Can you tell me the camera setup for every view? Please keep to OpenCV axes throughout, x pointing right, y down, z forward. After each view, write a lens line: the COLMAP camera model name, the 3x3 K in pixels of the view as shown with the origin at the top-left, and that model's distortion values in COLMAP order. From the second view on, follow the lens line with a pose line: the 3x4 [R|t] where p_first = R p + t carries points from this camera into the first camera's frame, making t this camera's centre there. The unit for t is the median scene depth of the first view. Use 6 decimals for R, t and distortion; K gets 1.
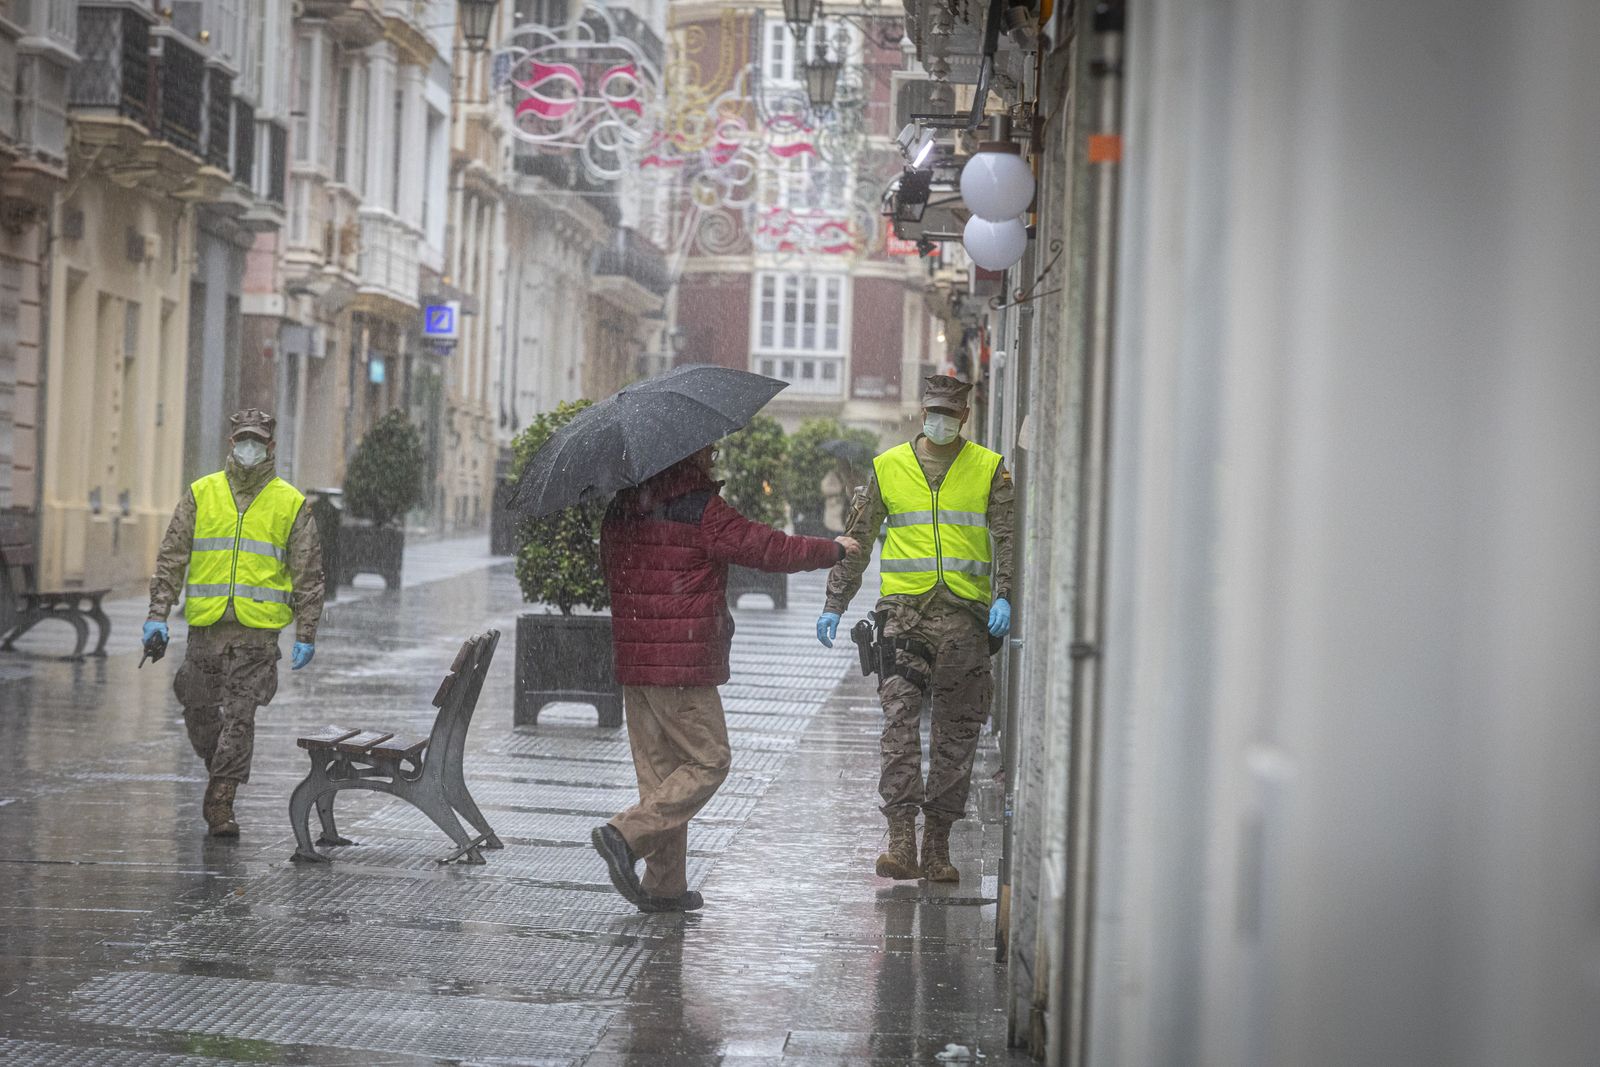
lens RADIAL K [[8094.7, 0, 800.0], [0, 8094.7, 533.5], [0, 0, 1]] dist [-0.009018, -9.885254]
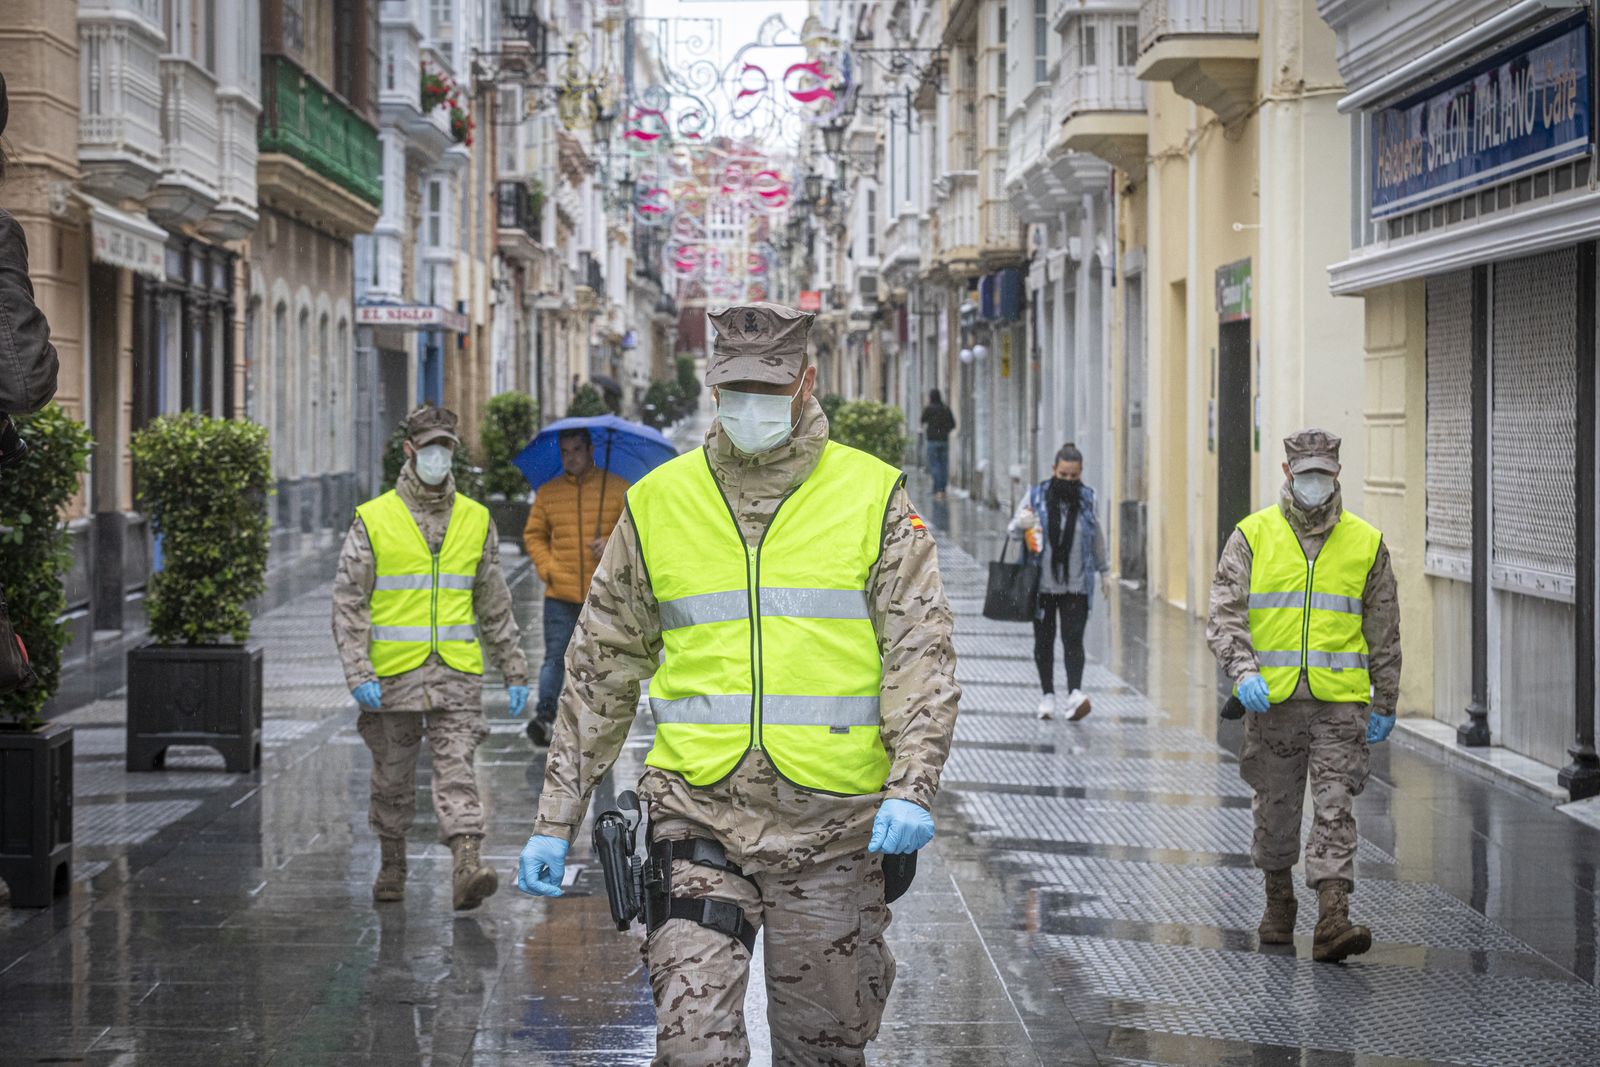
lens RADIAL K [[4157.5, 0, 800.0], [0, 4157.5, 533.5], [0, 0, 1]] dist [-0.010993, -0.518806]
pose [[0.998607, -0.038920, 0.035632, -0.024654], [0.037863, 0.998836, 0.029875, -0.001061], [-0.036754, -0.028485, 0.998918, -0.221340]]
